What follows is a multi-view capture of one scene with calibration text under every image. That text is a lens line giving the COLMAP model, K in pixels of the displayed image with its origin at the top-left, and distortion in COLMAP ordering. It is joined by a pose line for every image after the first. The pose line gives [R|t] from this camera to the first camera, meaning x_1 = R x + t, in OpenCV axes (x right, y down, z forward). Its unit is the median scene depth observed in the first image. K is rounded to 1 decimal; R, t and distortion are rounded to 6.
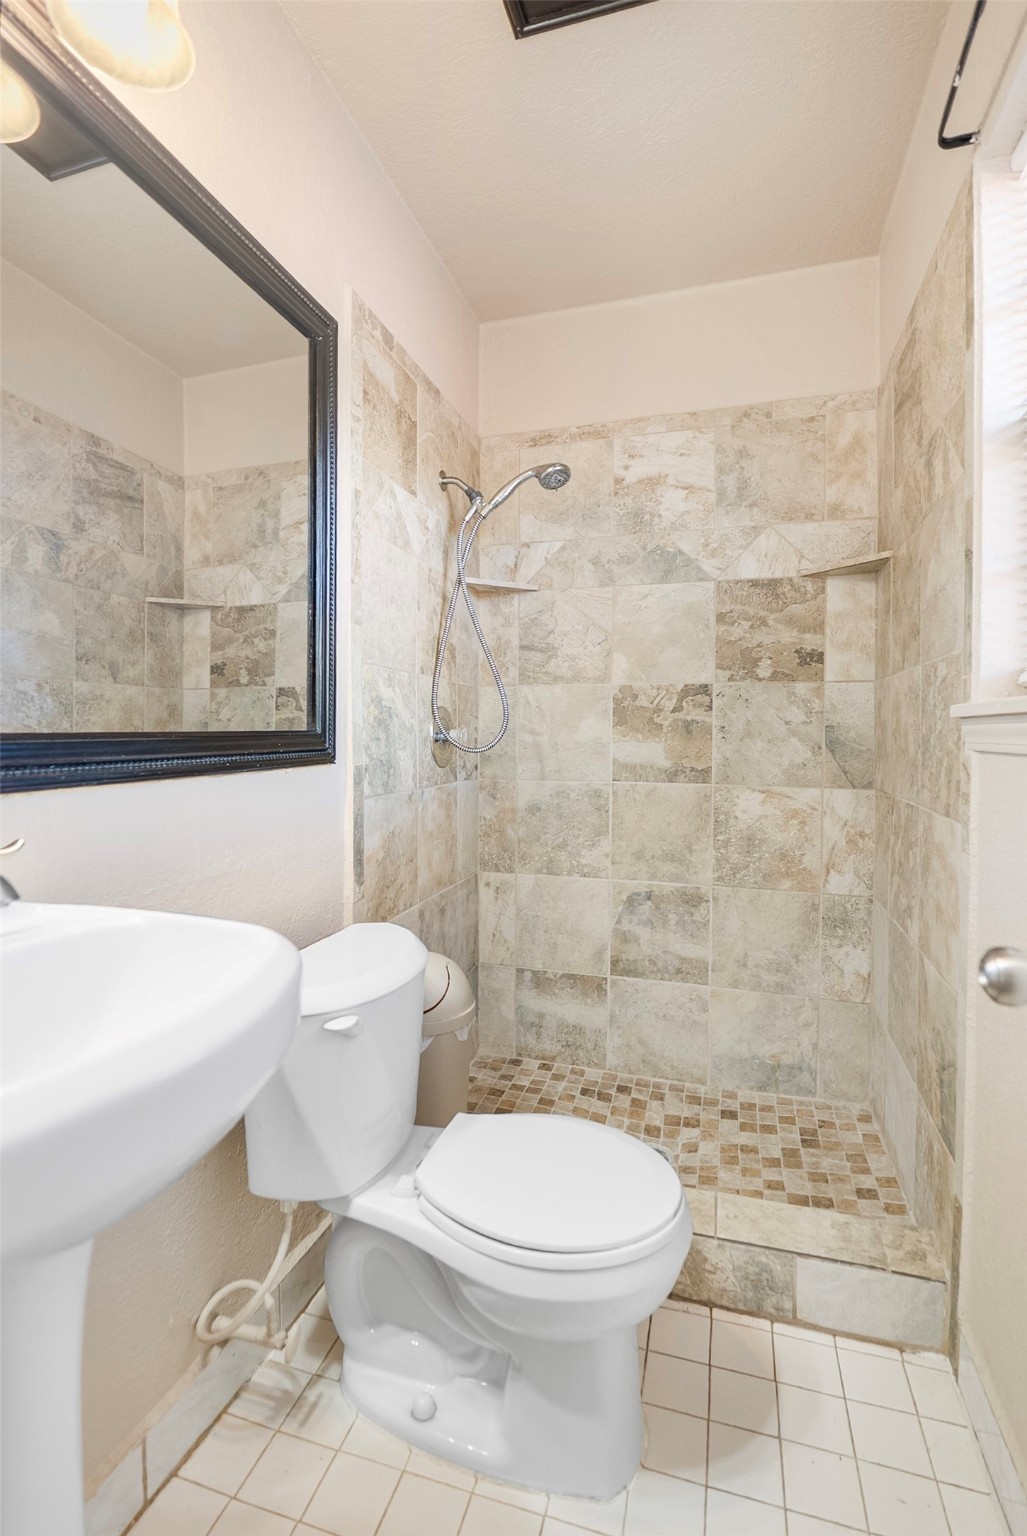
lens RADIAL K [[711.5, 0, 516.6], [0, 711.5, 739.0], [0, 0, 1]] dist [-0.004712, -0.000666]
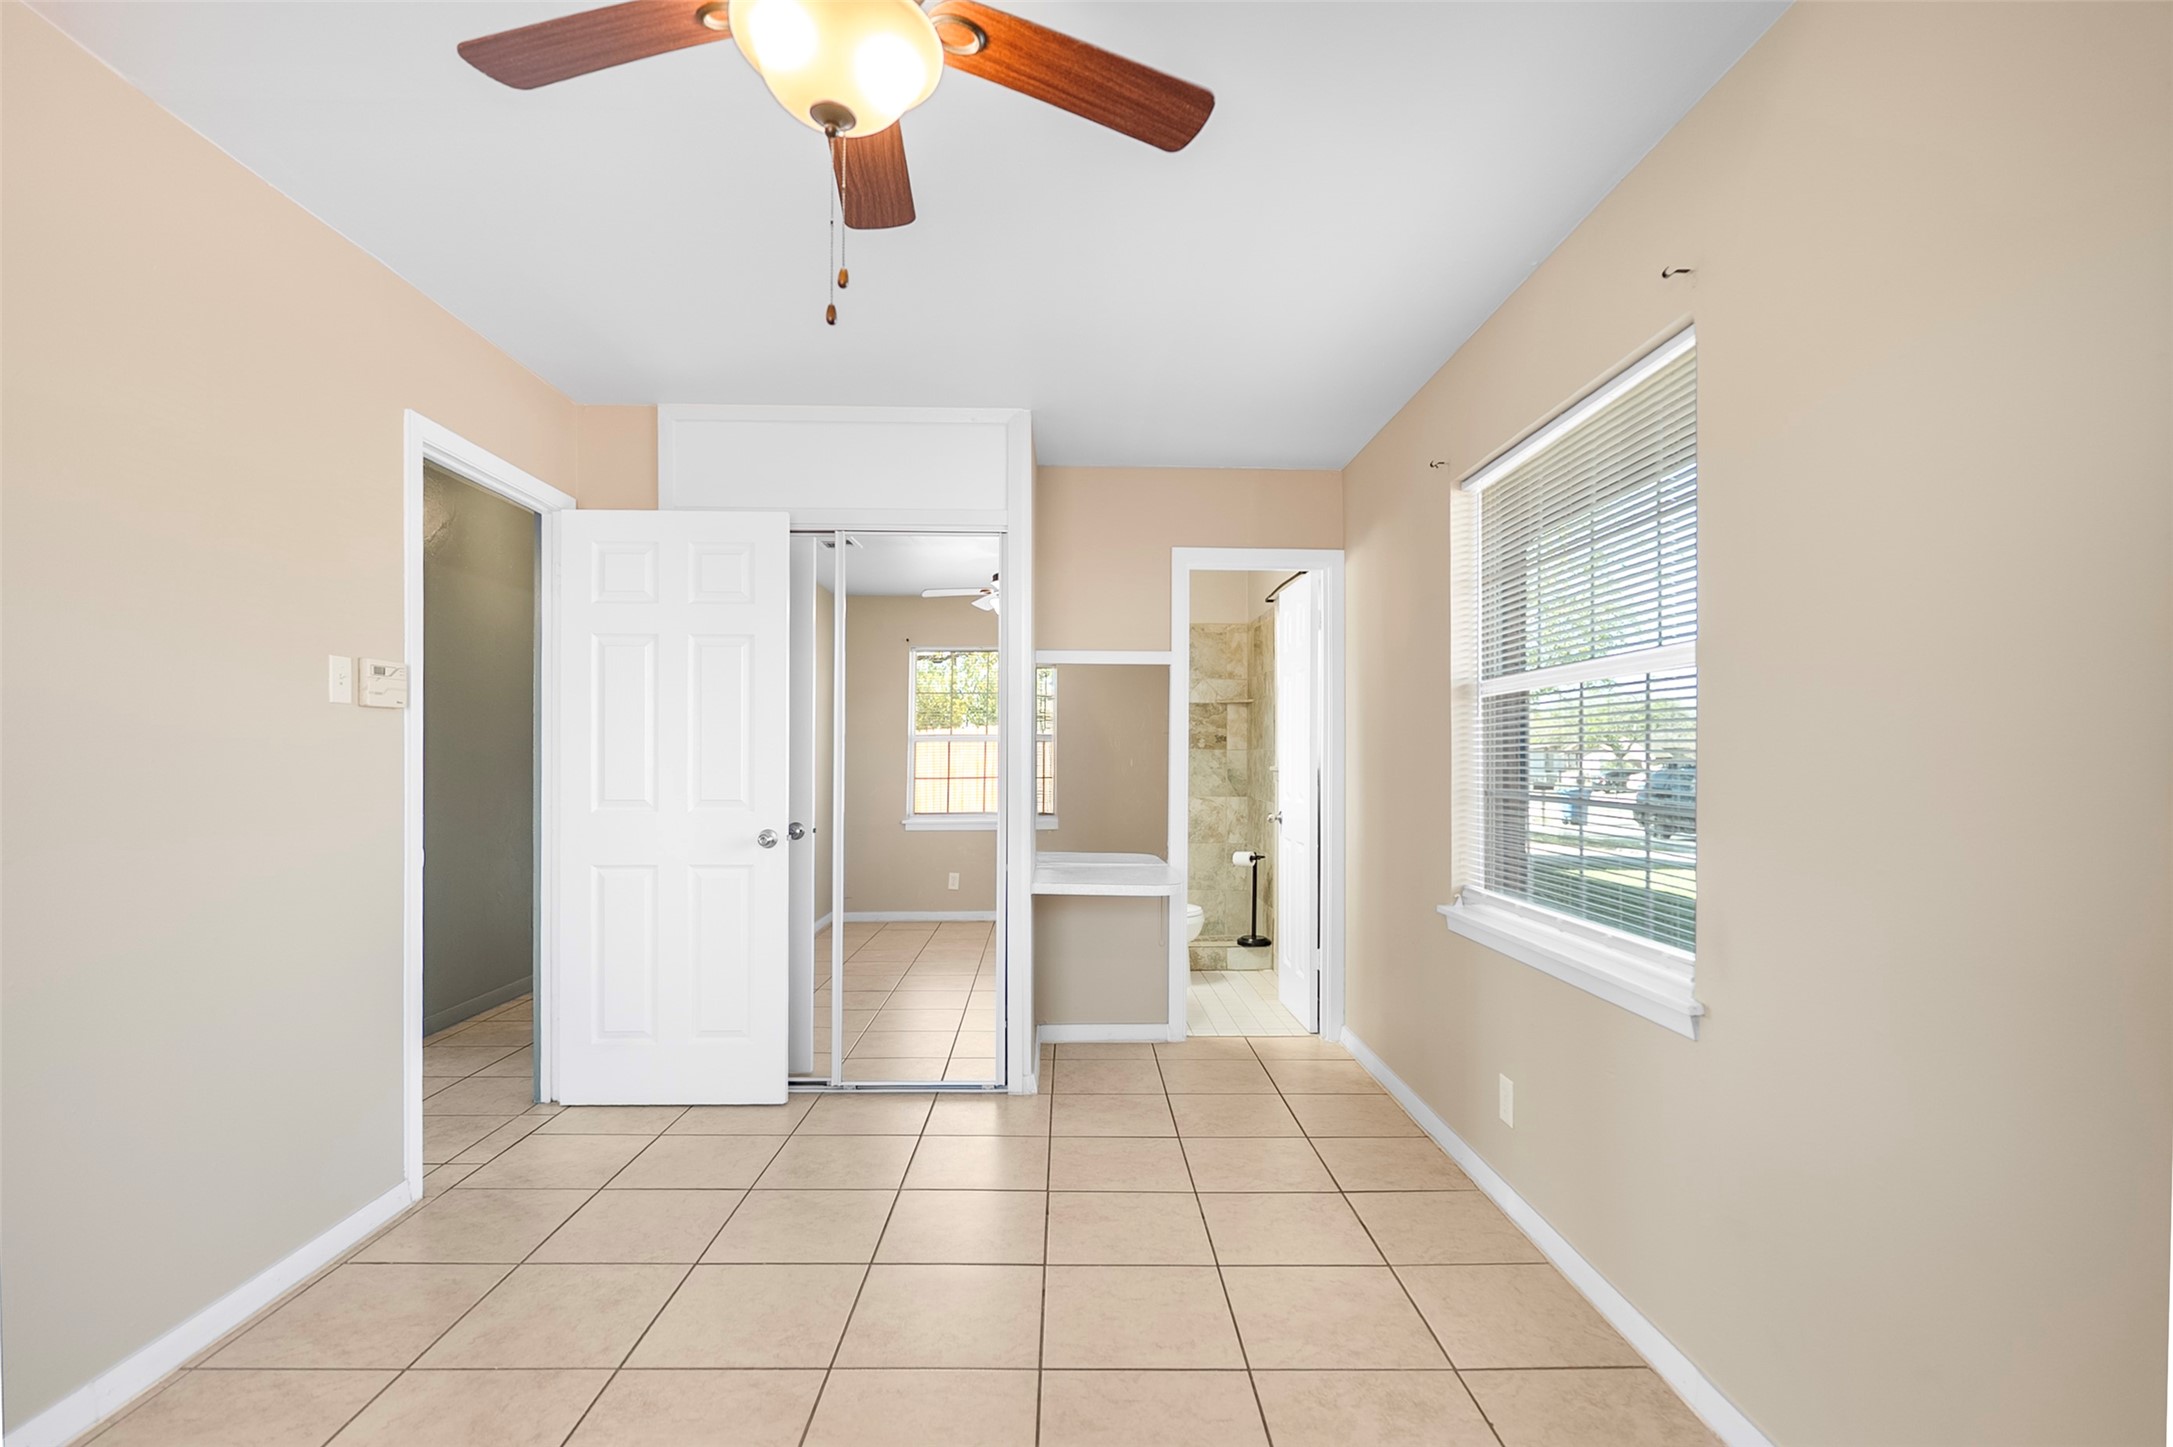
lens RADIAL K [[1006.5, 0, 1080.0], [0, 1006.5, 740.1], [0, 0, 1]] dist [-0.004712, -0.000666]
pose [[0.950668, 0.001472, 0.310206, -1.012497], [0.005312, 0.999765, -0.021022, -0.046101], [-0.310164, 0.021632, 0.950437, -1.915447]]
